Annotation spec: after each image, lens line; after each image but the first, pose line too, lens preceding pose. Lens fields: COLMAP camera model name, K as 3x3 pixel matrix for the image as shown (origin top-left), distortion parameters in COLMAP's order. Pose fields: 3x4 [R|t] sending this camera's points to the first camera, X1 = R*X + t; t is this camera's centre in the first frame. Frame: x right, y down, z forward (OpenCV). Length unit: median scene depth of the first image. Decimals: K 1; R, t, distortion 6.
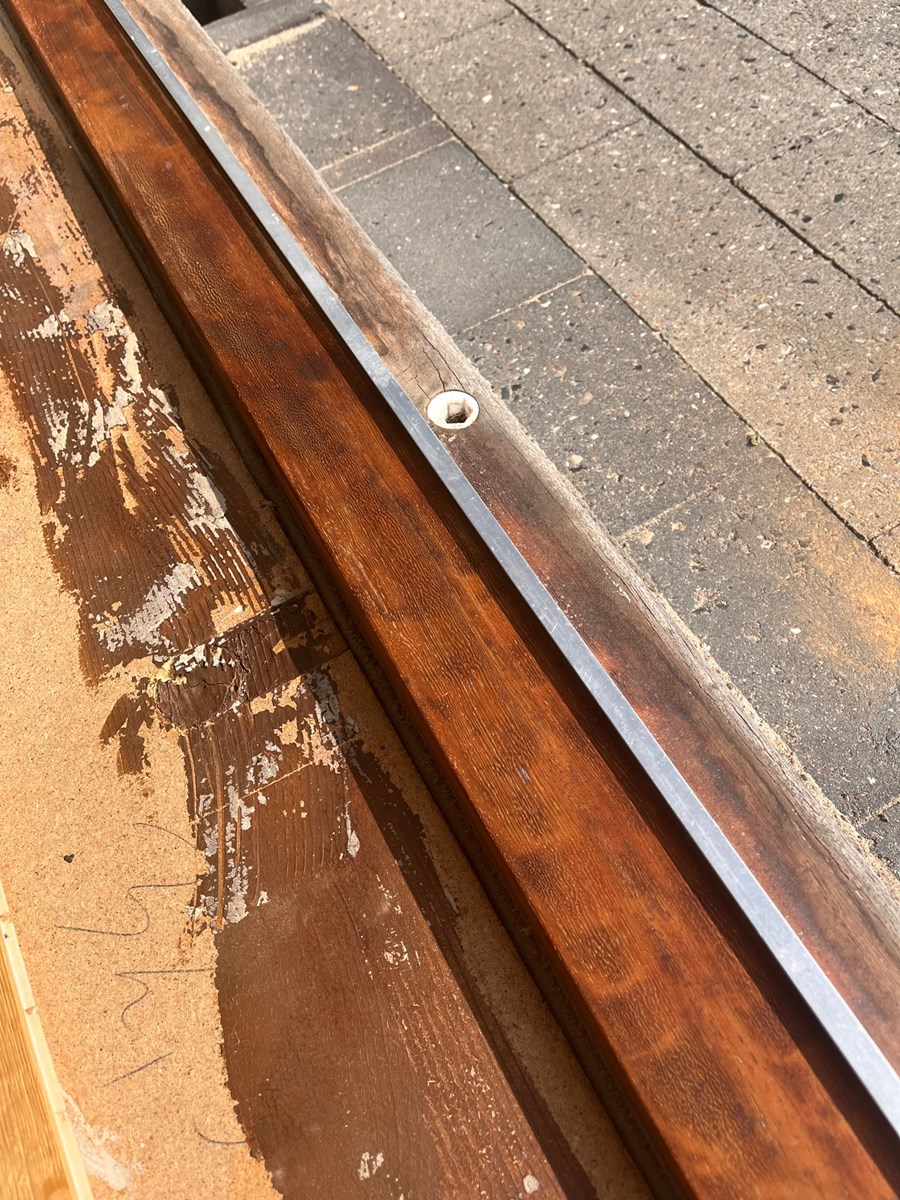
lens RADIAL K [[940.0, 0, 450.0], [0, 940.0, 600.0], [0, 0, 1]] dist [0.065586, -0.120771]
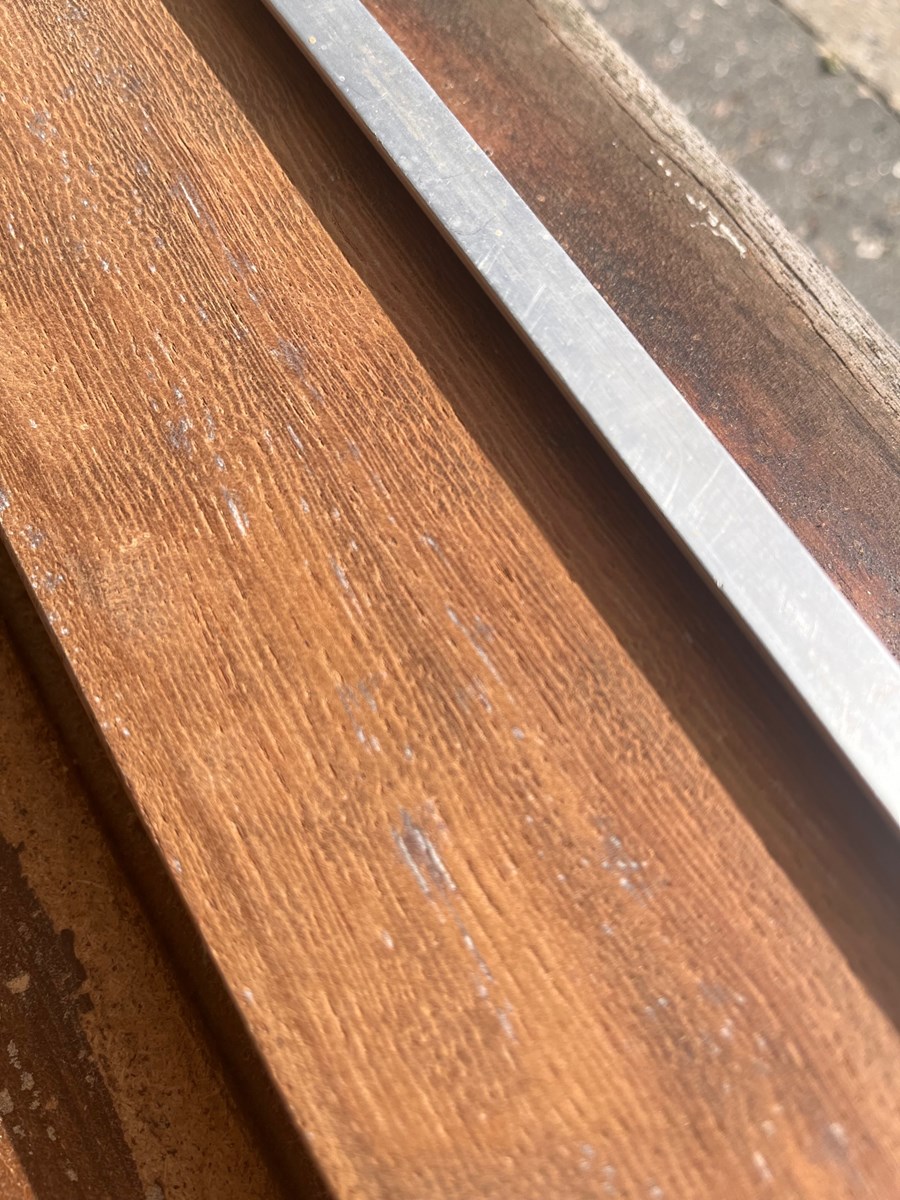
lens RADIAL K [[989.8, 0, 450.0], [0, 989.8, 600.0], [0, 0, 1]] dist [0.034603, -0.133140]
pose [[0.989482, -0.005826, 0.144542, 0.043801], [-0.017403, 0.987138, 0.158919, 0.068878], [-0.143609, -0.159763, 0.976654, 0.691544]]
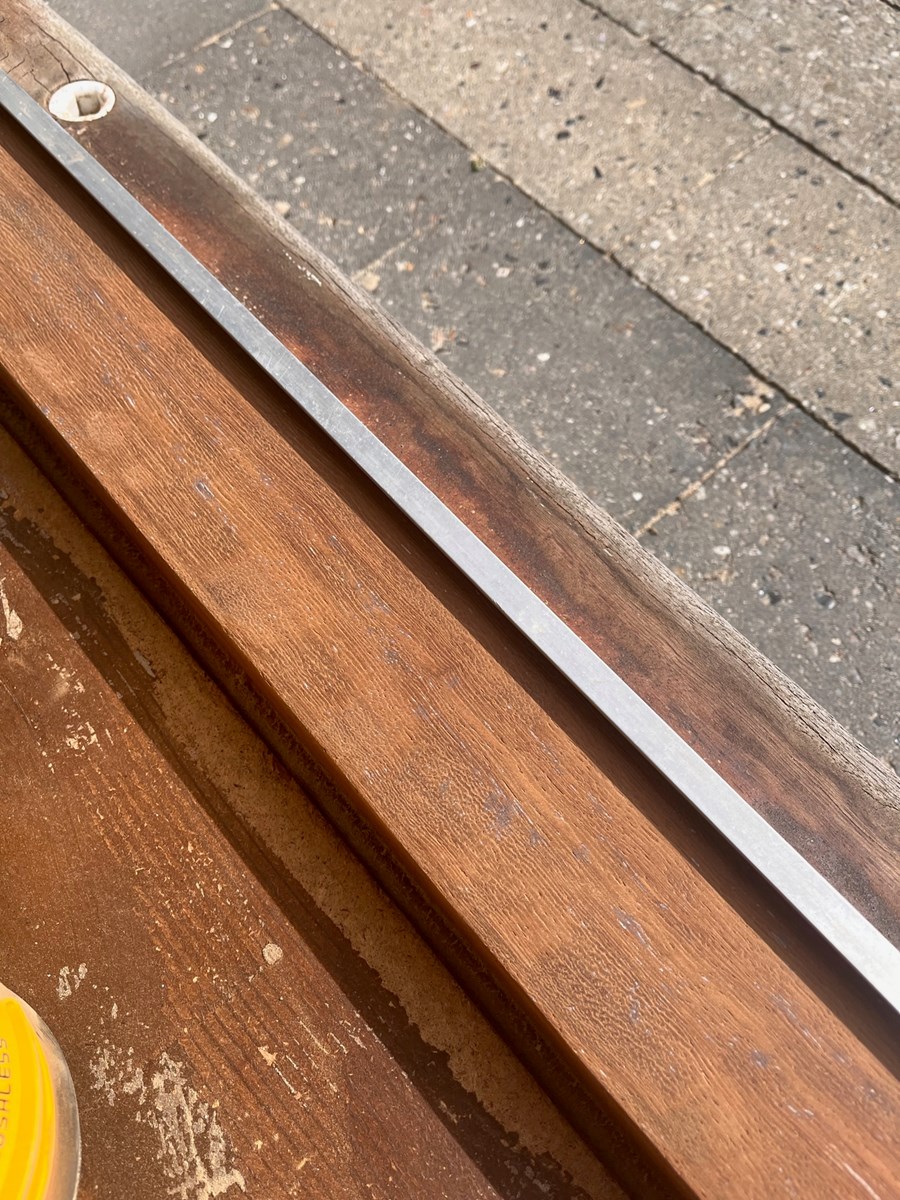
lens RADIAL K [[973.3, 0, 450.0], [0, 973.3, 600.0], [0, 0, 1]] dist [0.001908, -0.003796]
pose [[0.971737, -0.160745, 0.172880, 0.115041], [0.145587, 0.984566, 0.097130, 0.213031], [-0.185825, -0.069215, 0.980142, 0.138501]]
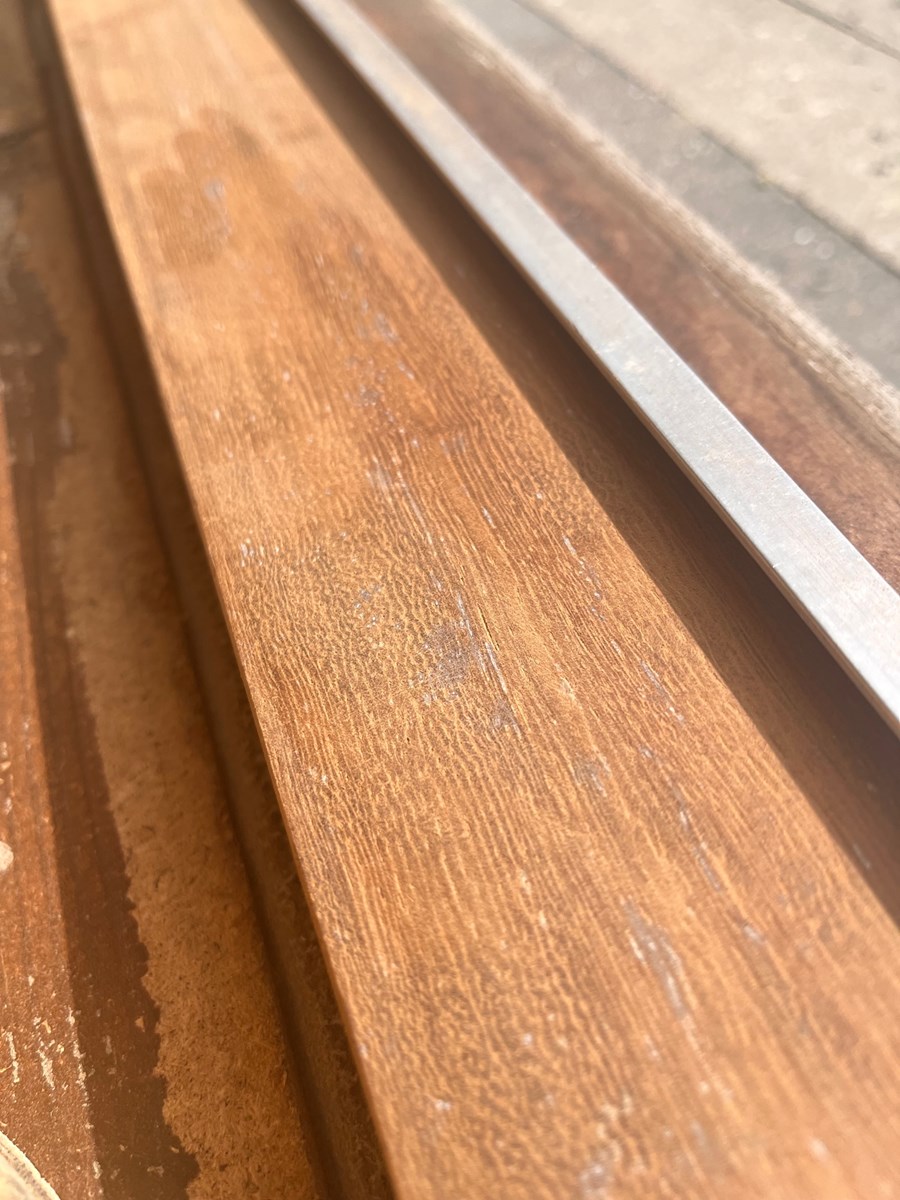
lens RADIAL K [[989.8, 0, 450.0], [0, 989.8, 600.0], [0, 0, 1]] dist [0.034603, -0.133140]
pose [[0.991225, 0.116762, -0.061971, 0.254845], [-0.125018, 0.980360, -0.152527, 0.451620], [0.042945, 0.158936, 0.986354, 0.451065]]
